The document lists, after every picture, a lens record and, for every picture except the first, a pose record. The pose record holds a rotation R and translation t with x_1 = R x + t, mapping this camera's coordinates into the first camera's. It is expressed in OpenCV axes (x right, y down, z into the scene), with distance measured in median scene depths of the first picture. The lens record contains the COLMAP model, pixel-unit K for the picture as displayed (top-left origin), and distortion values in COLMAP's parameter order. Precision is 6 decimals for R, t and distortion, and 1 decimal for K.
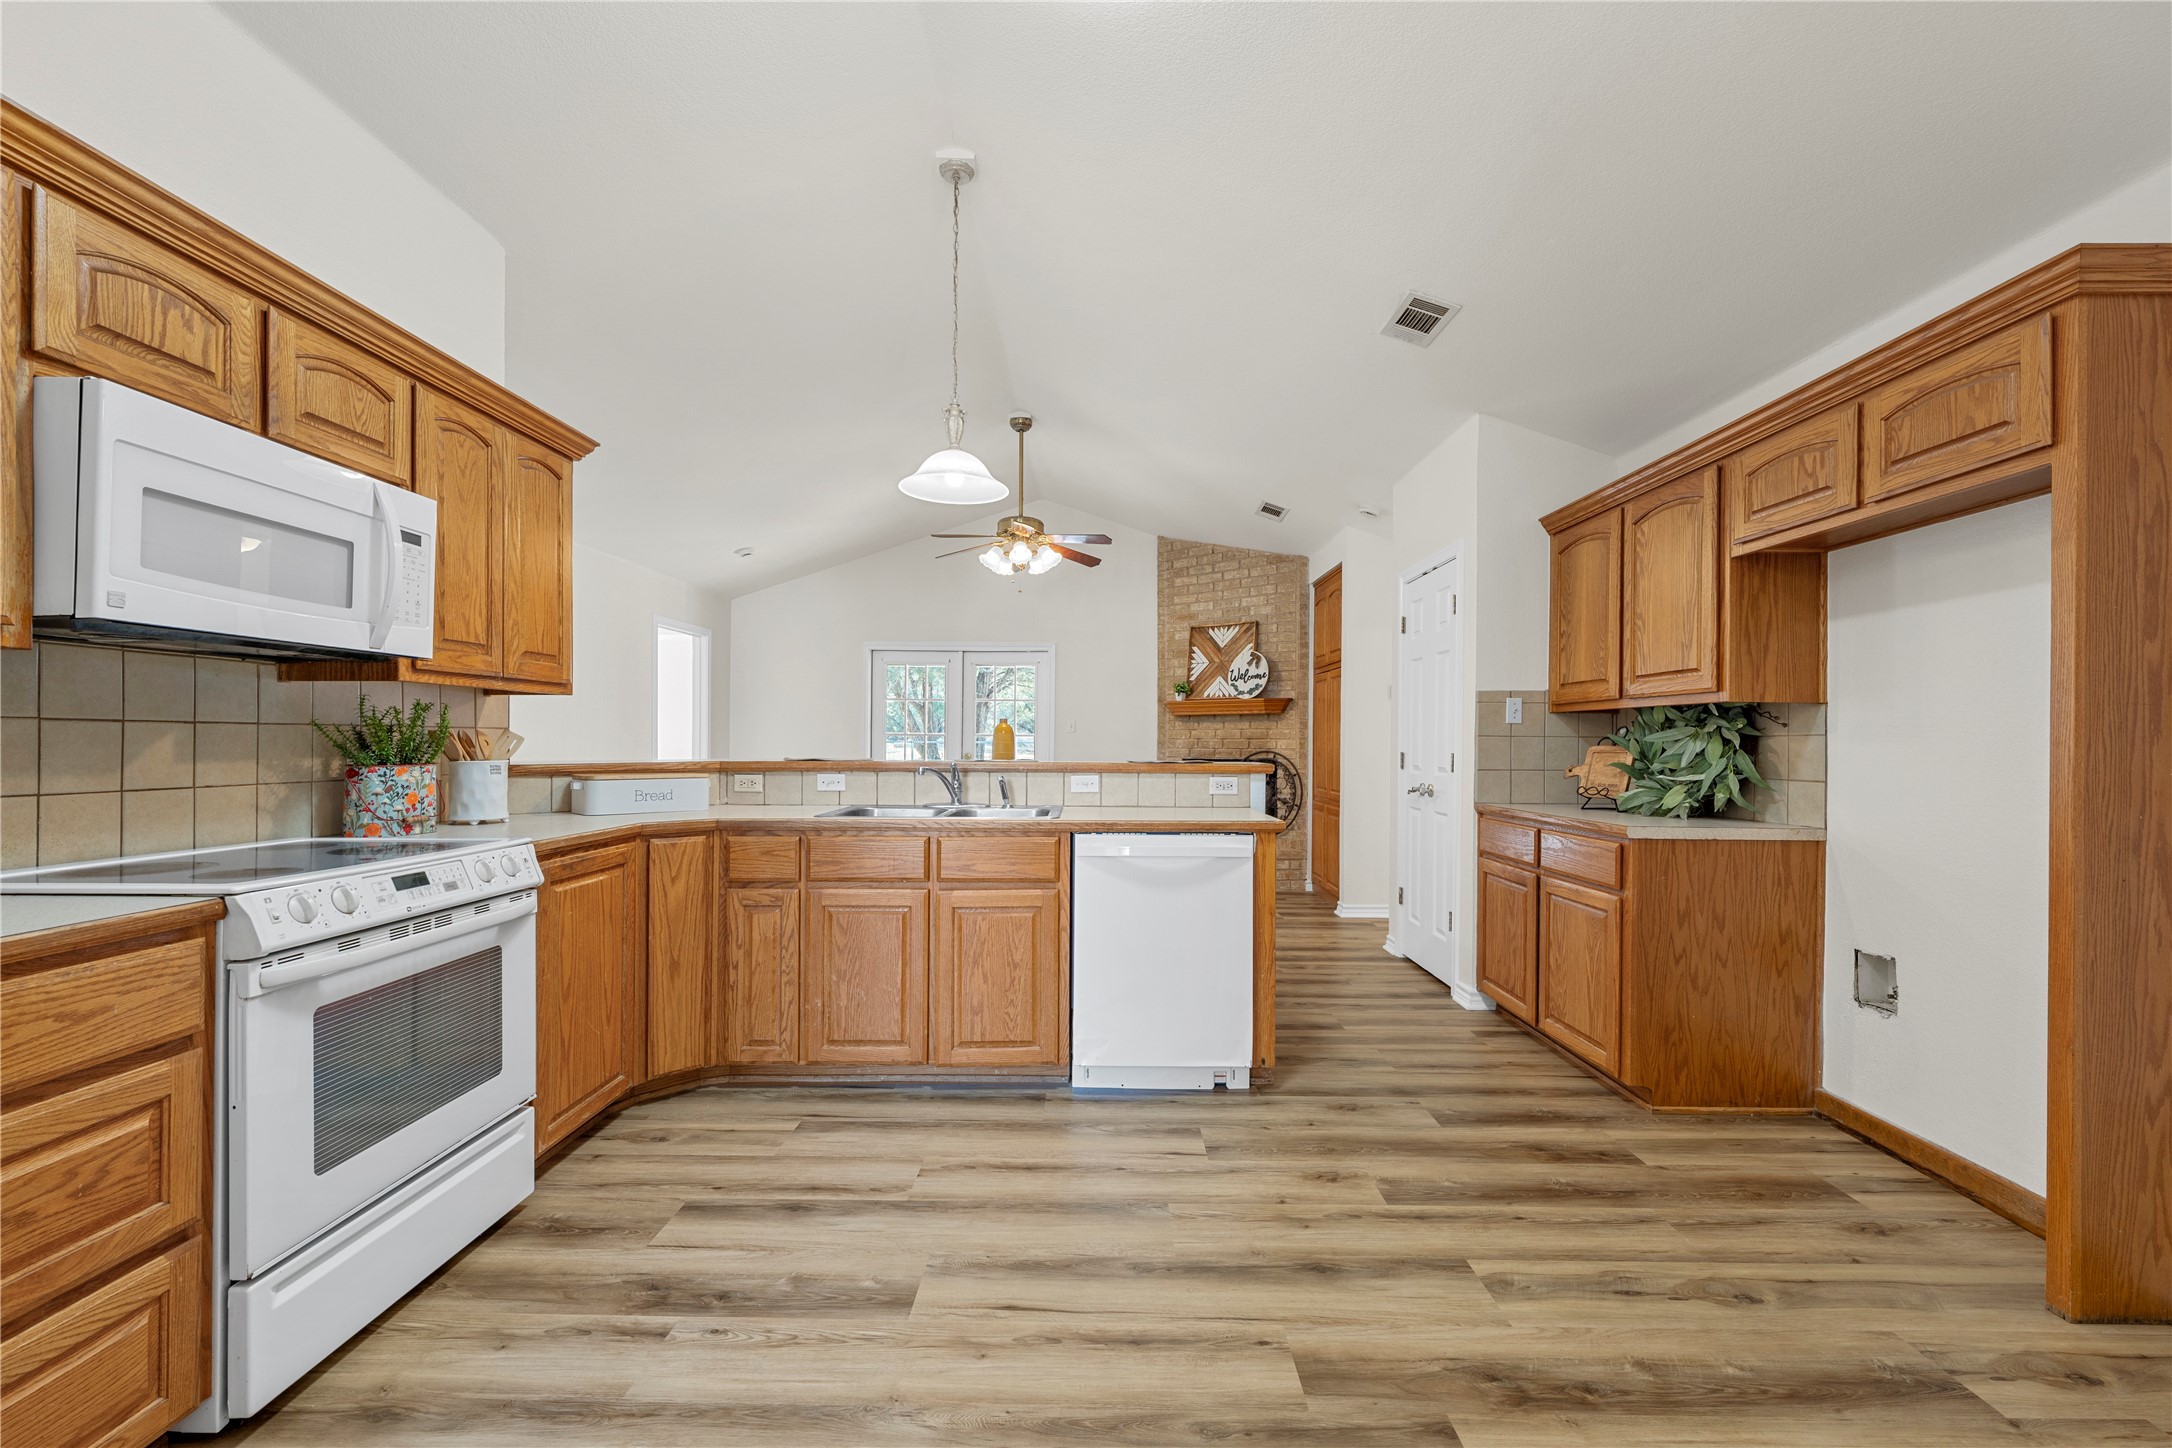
lens RADIAL K [[881.6, 0, 1090.5], [0, 881.6, 738.2], [0, 0, 1]] dist [-0.001060, -0.000114]
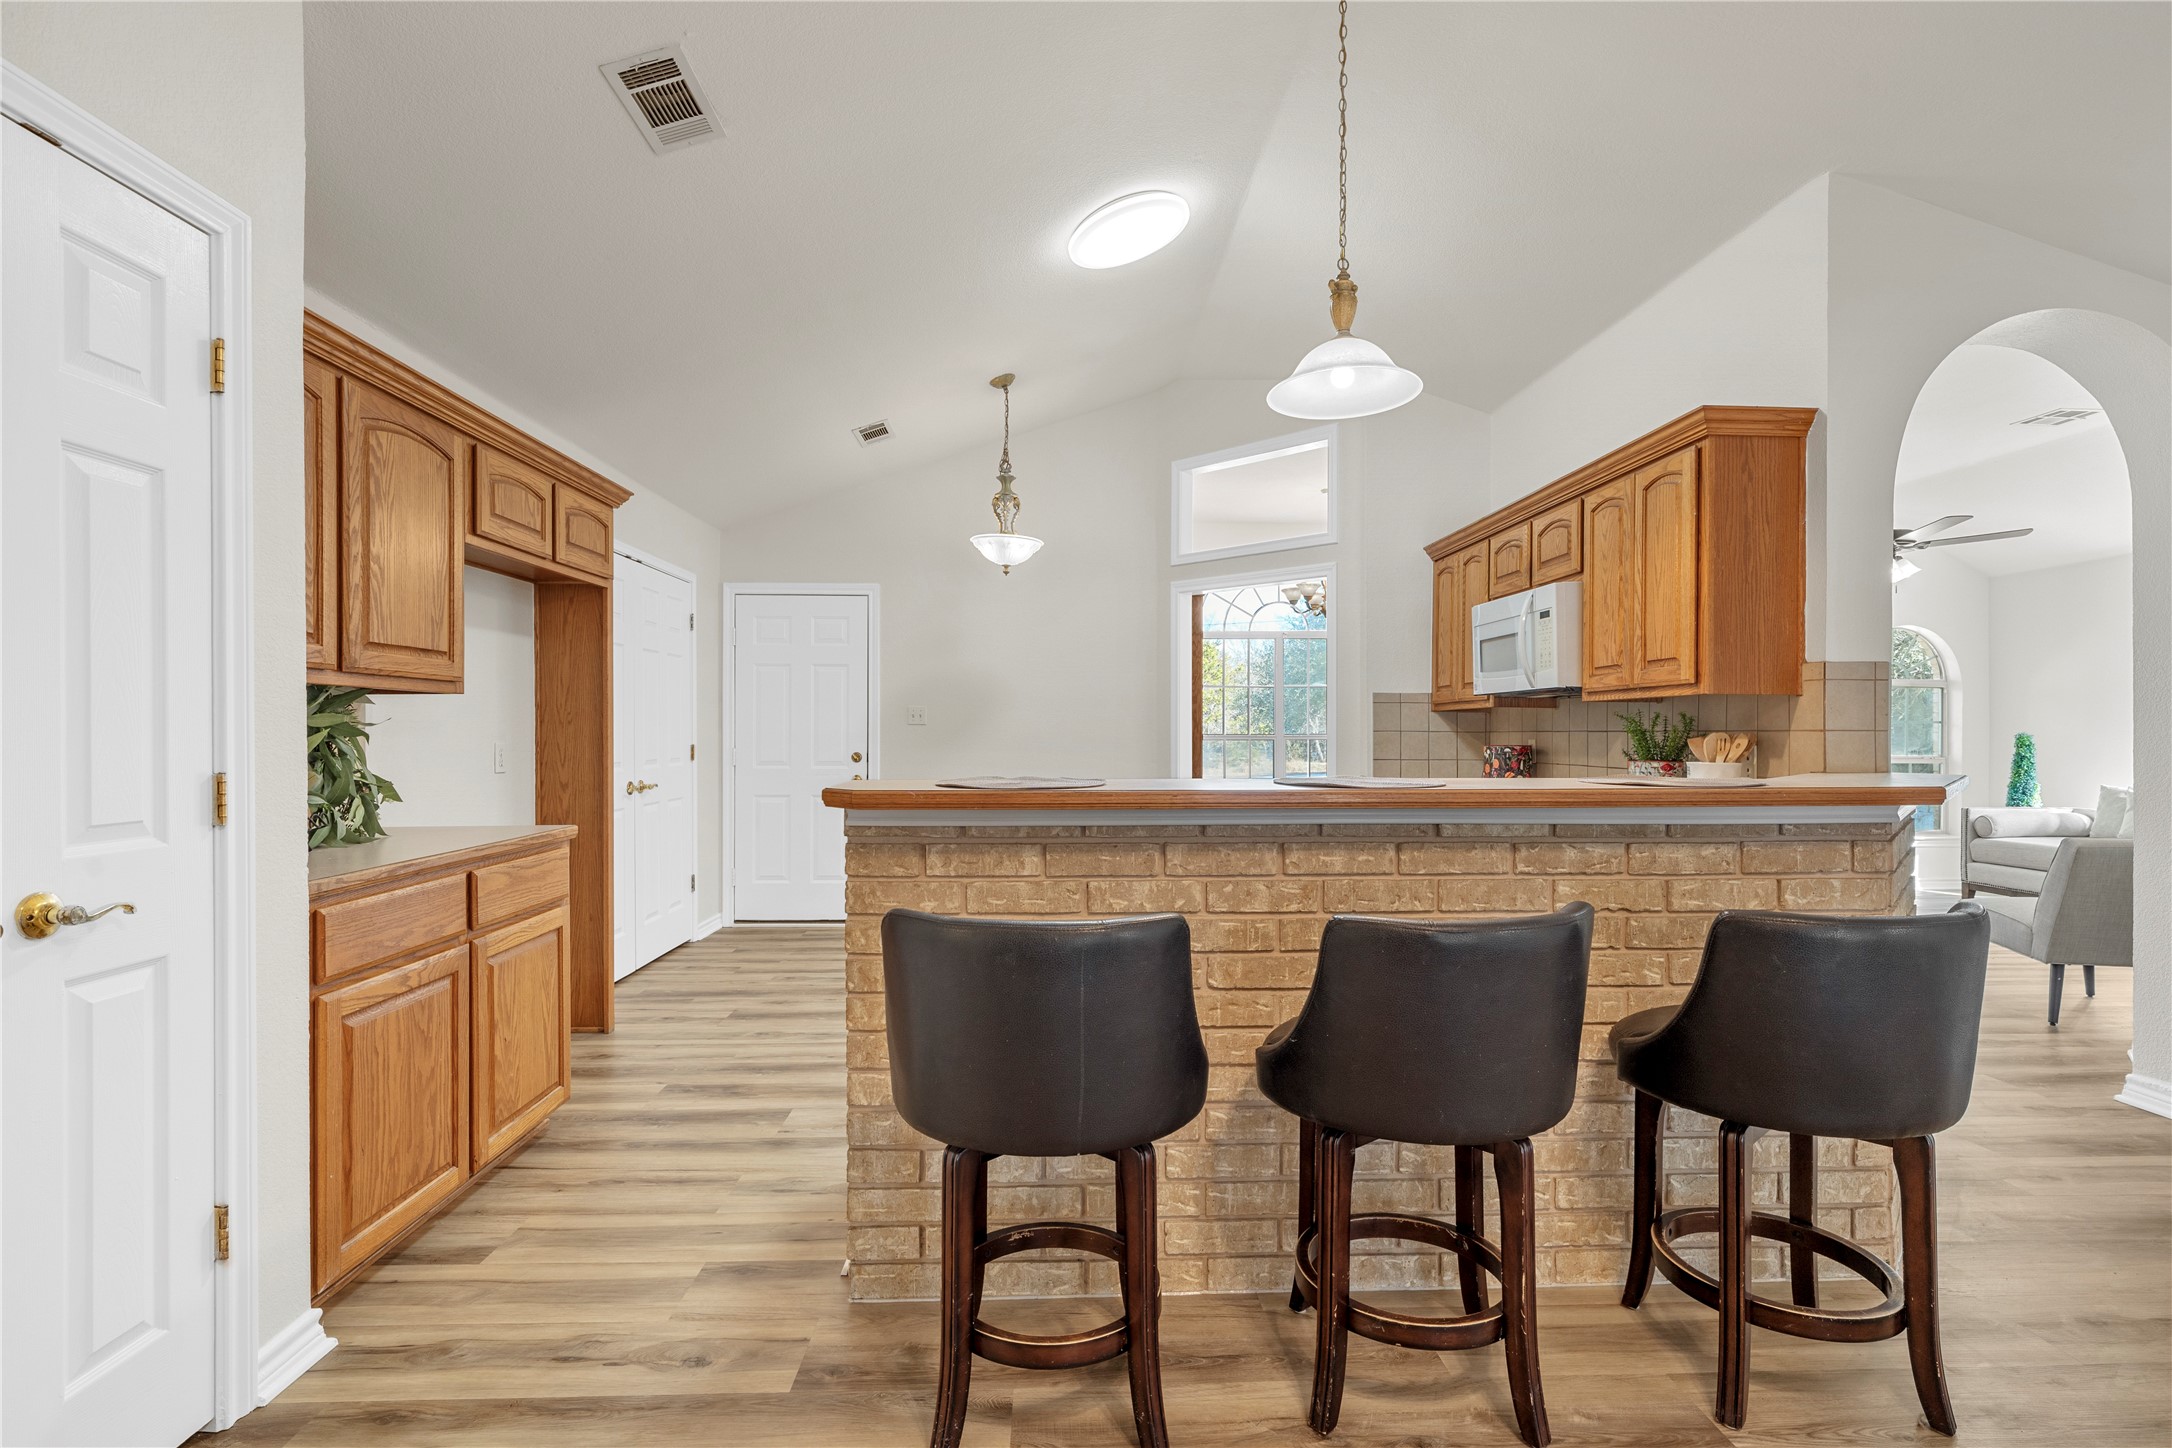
lens RADIAL K [[1018.9, 0, 1087.6], [0, 1018.9, 729.8], [0, 0, 1]] dist [-0.000072, -0.000066]
pose [[-0.998960, -0.007311, -0.045003, 0.100256], [-0.007050, 0.999957, -0.005967, -0.001238], [0.045044, -0.005643, -0.998969, 2.051528]]
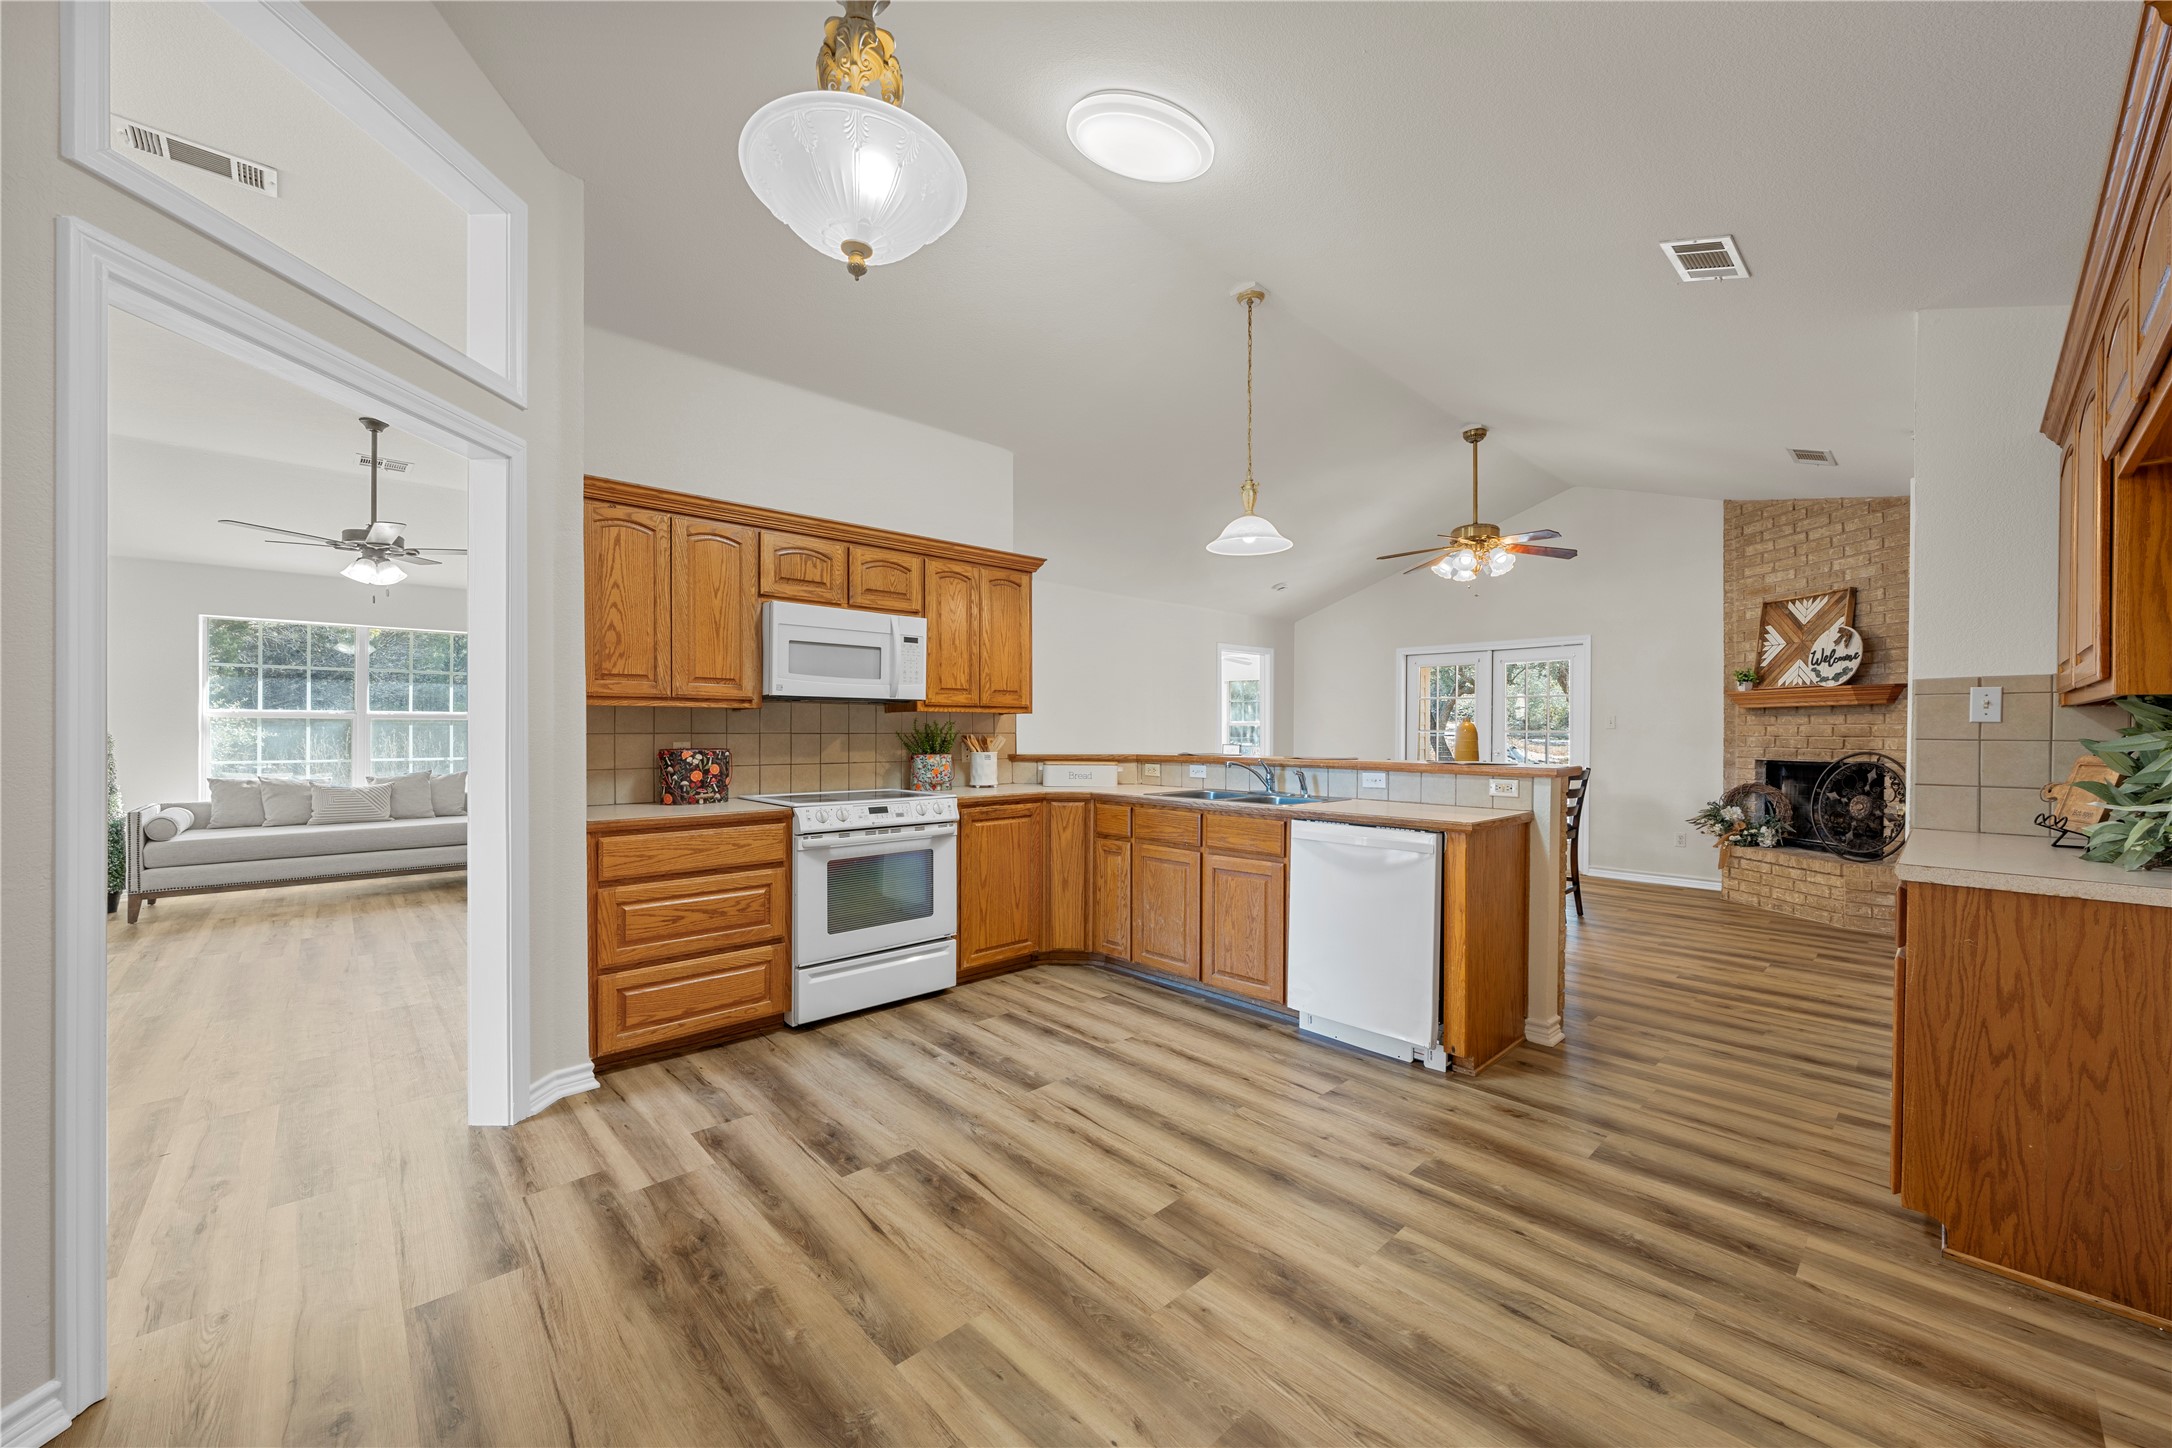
lens RADIAL K [[812.6, 0, 1094.5], [0, 812.6, 730.9], [0, 0, 1]] dist [-0.000471, -0.000934]
pose [[0.694138, -0.001995, -0.719839, 0.608091], [0.002596, 0.999997, -0.000269, -0.015247], [0.719837, -0.001682, 0.694141, 0.017917]]
